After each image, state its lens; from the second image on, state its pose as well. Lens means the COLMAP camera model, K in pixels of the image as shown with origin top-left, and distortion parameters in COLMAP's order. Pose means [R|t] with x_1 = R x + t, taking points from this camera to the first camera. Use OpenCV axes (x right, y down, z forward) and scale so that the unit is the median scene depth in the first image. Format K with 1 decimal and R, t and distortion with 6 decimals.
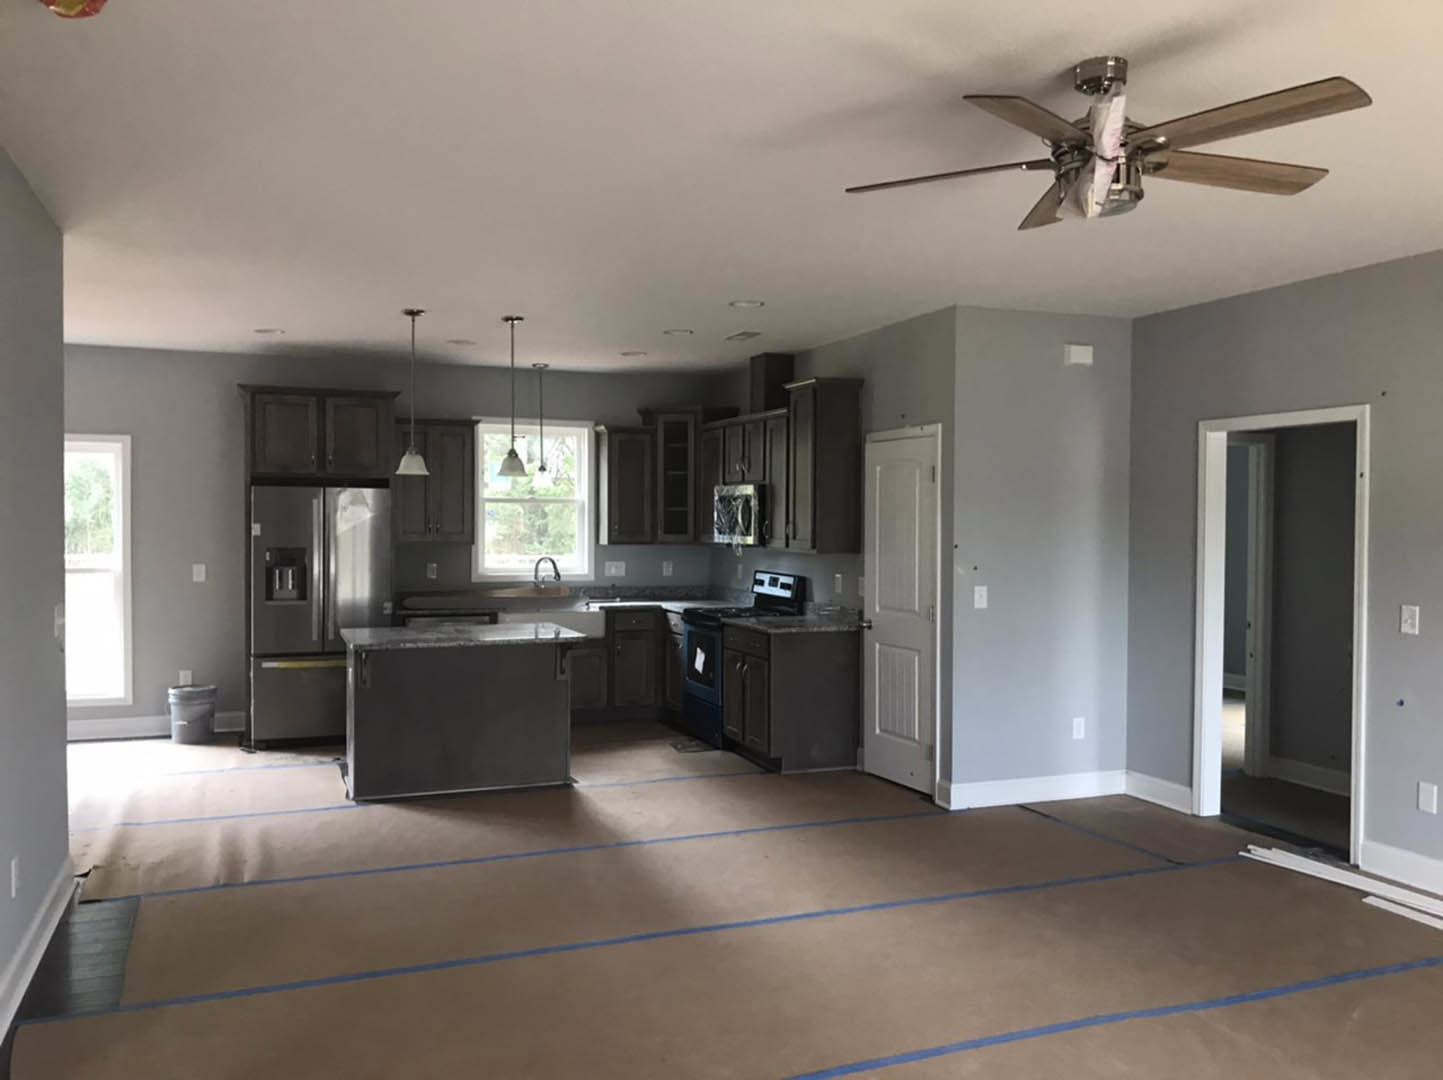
lens RADIAL K [[1176.3, 0, 724.2], [0, 1176.3, 545.9], [0, 0, 1]] dist [0.062554, -0.087354]
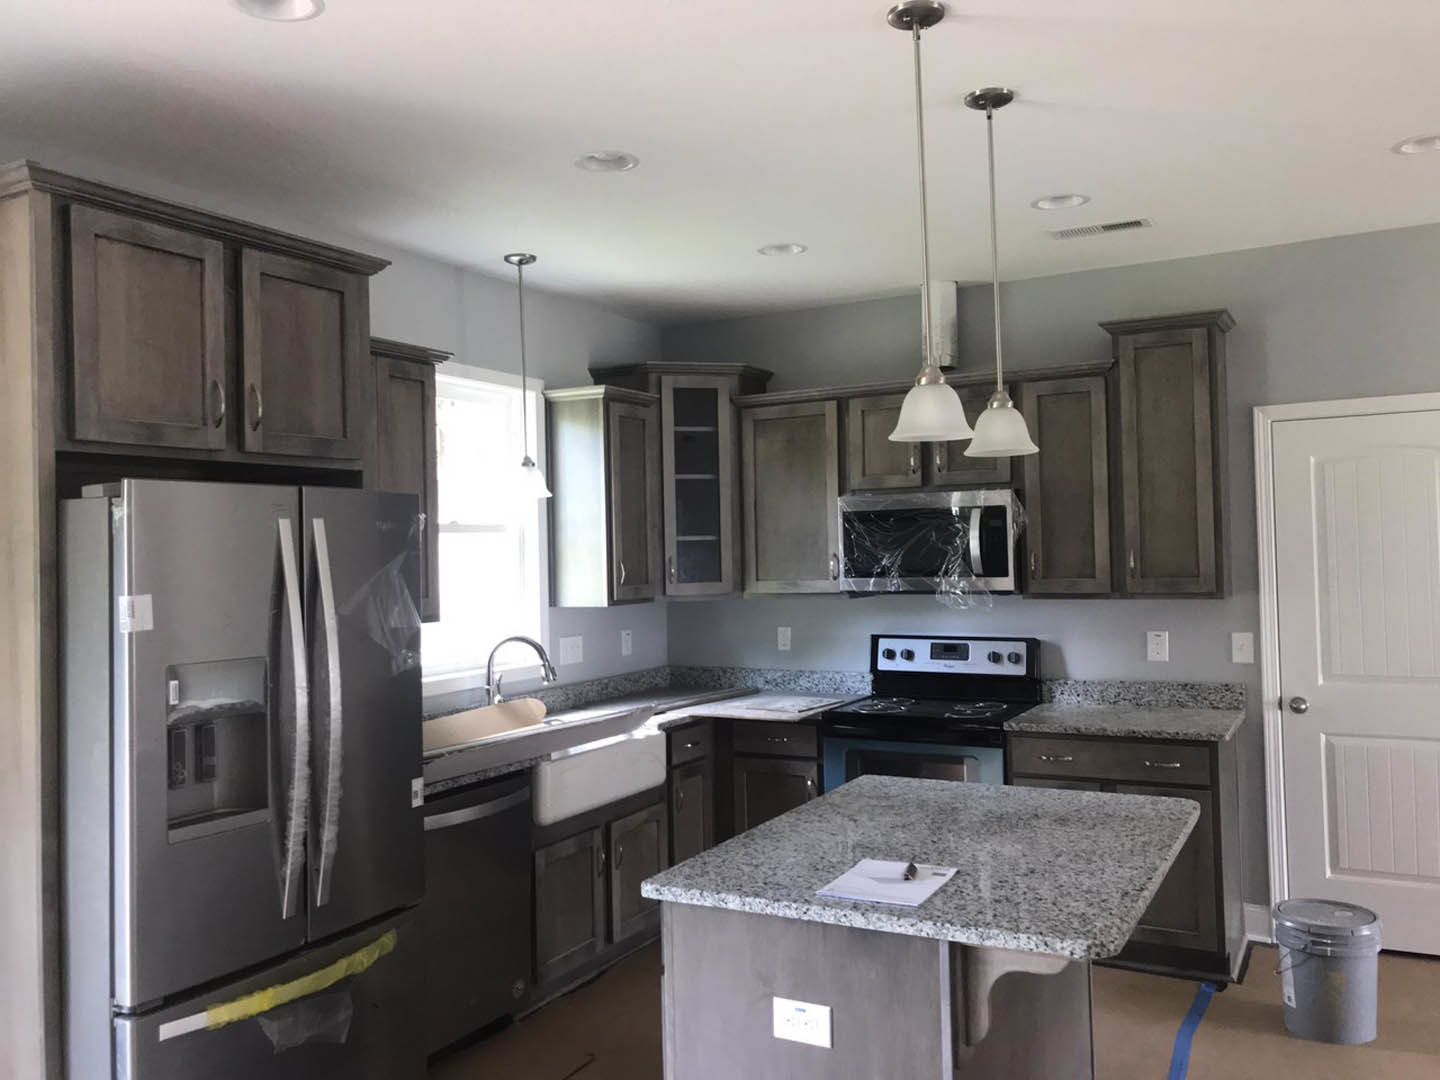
lens RADIAL K [[1173.8, 0, 709.4], [0, 1173.8, 525.4], [0, 0, 1]] dist [0.062554, -0.087354]
pose [[0.776063, -0.010526, 0.630567, -0.462875], [0.044720, 0.998262, -0.038374, -0.017745], [-0.629067, 0.057980, 0.775185, 0.631108]]
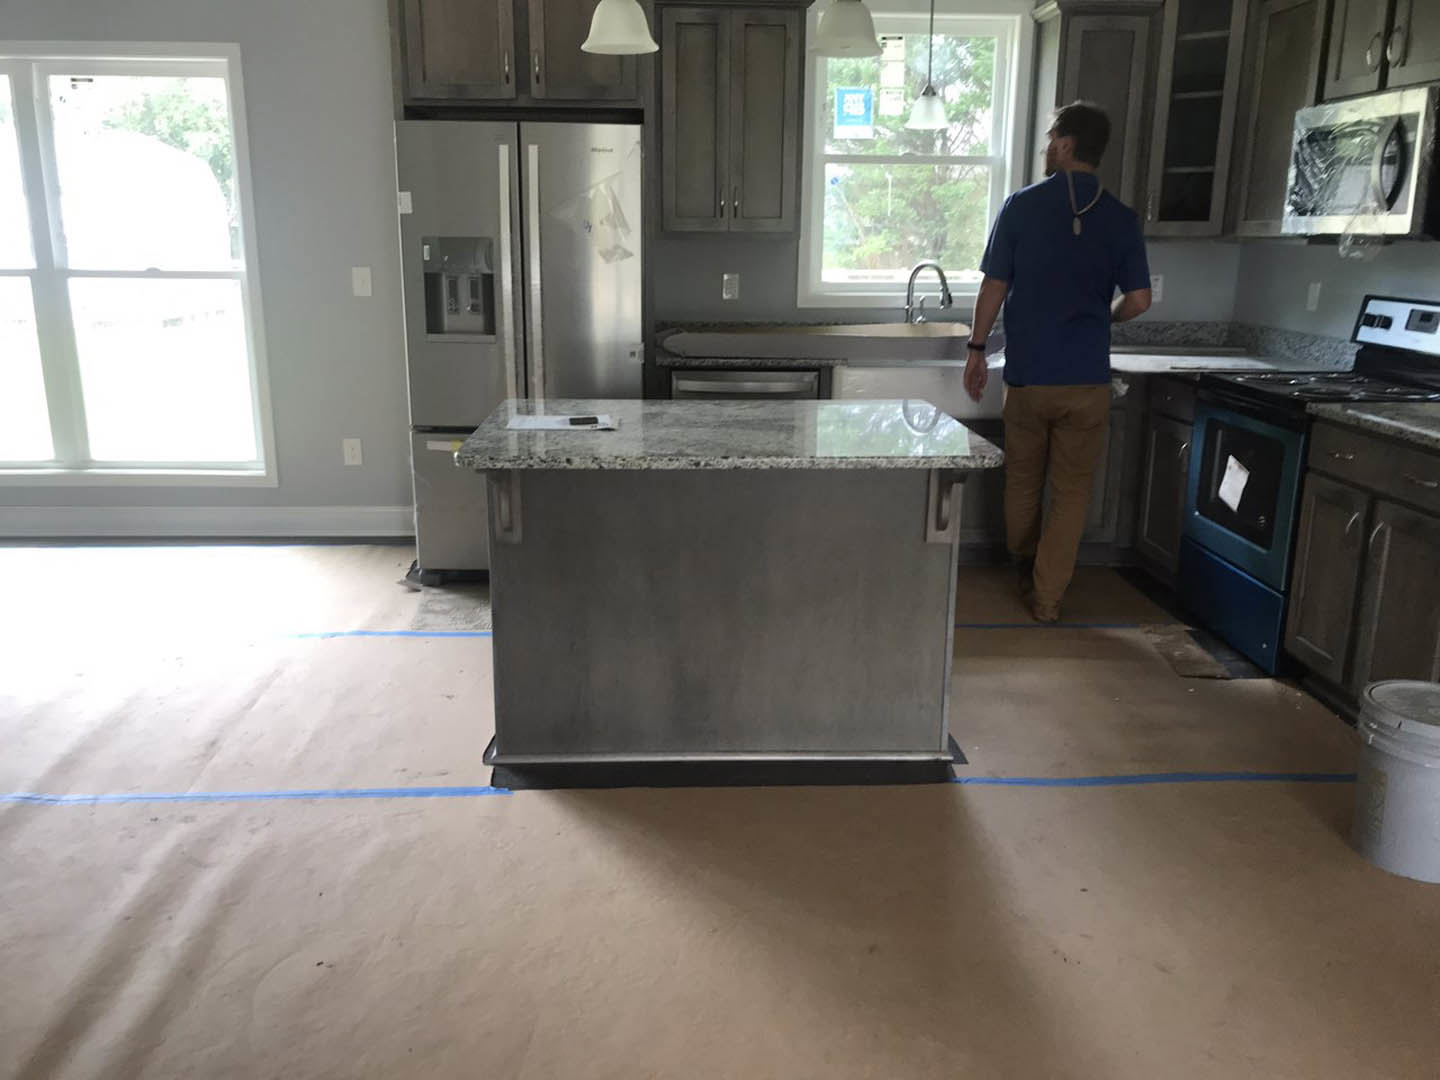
lens RADIAL K [[1173.8, 0, 718.2], [0, 1173.8, 518.9], [0, 0, 1]] dist [0.062554, -0.087354]
pose [[0.943997, 0.080780, -0.319914, -0.065748], [-0.011149, 0.976823, 0.213756, 0.010375], [0.329767, -0.198218, 0.923019, 0.493526]]
